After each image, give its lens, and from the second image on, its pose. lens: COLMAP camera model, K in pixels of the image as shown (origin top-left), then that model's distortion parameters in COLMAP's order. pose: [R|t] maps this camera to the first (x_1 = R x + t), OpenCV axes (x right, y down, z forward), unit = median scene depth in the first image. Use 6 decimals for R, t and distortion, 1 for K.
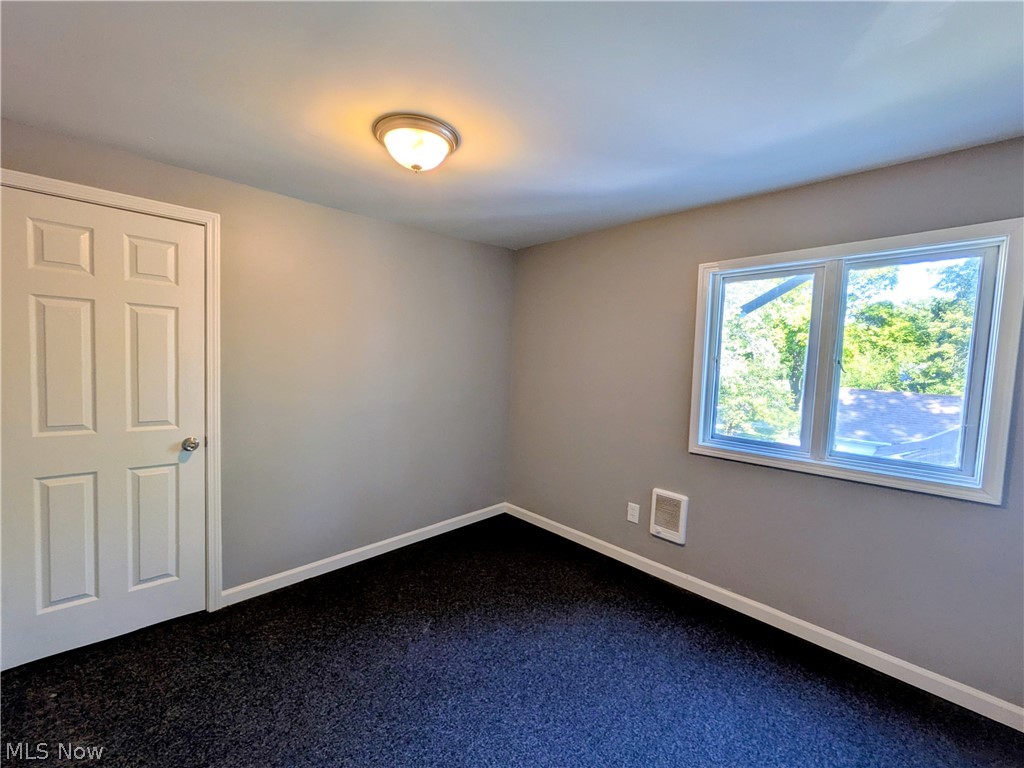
lens RADIAL K [[409.6, 0, 517.5], [0, 409.6, 386.0], [0, 0, 1]] dist [0.000725, 0.000081]
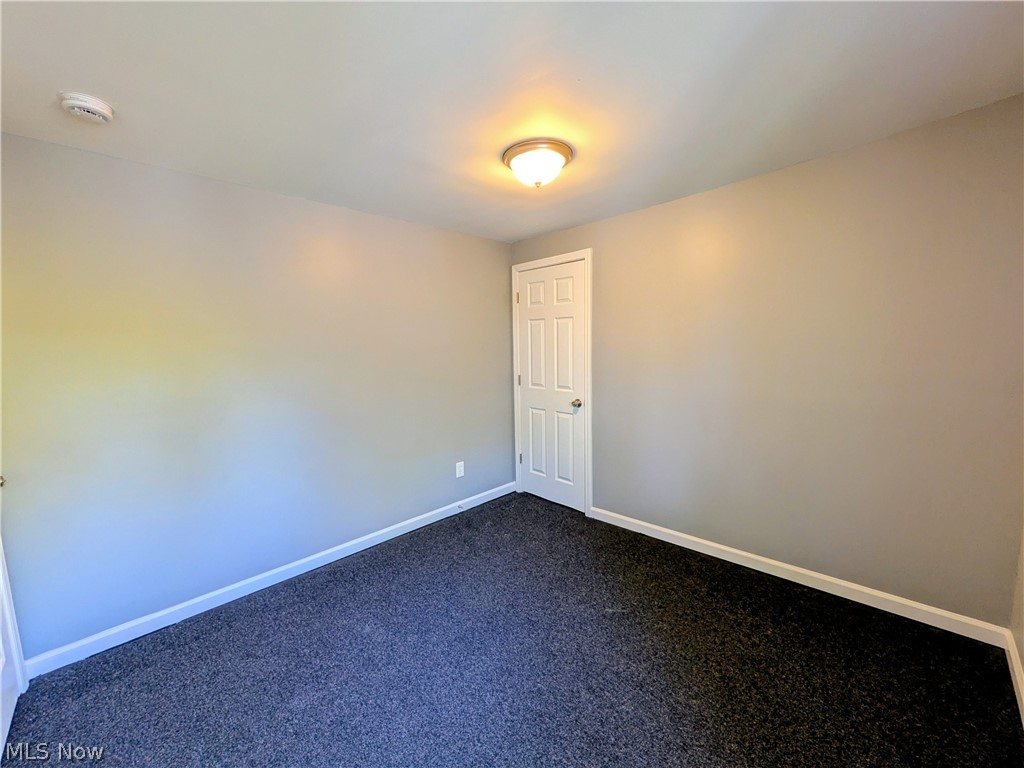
lens RADIAL K [[409.6, 0, 517.5], [0, 409.6, 386.0], [0, 0, 1]] dist [0.000725, 0.000081]
pose [[0.033916, 0.079214, -0.996281, 0.767827], [-0.032708, 0.996408, 0.078110, -0.039438], [0.998889, 0.029937, 0.036385, 0.731209]]
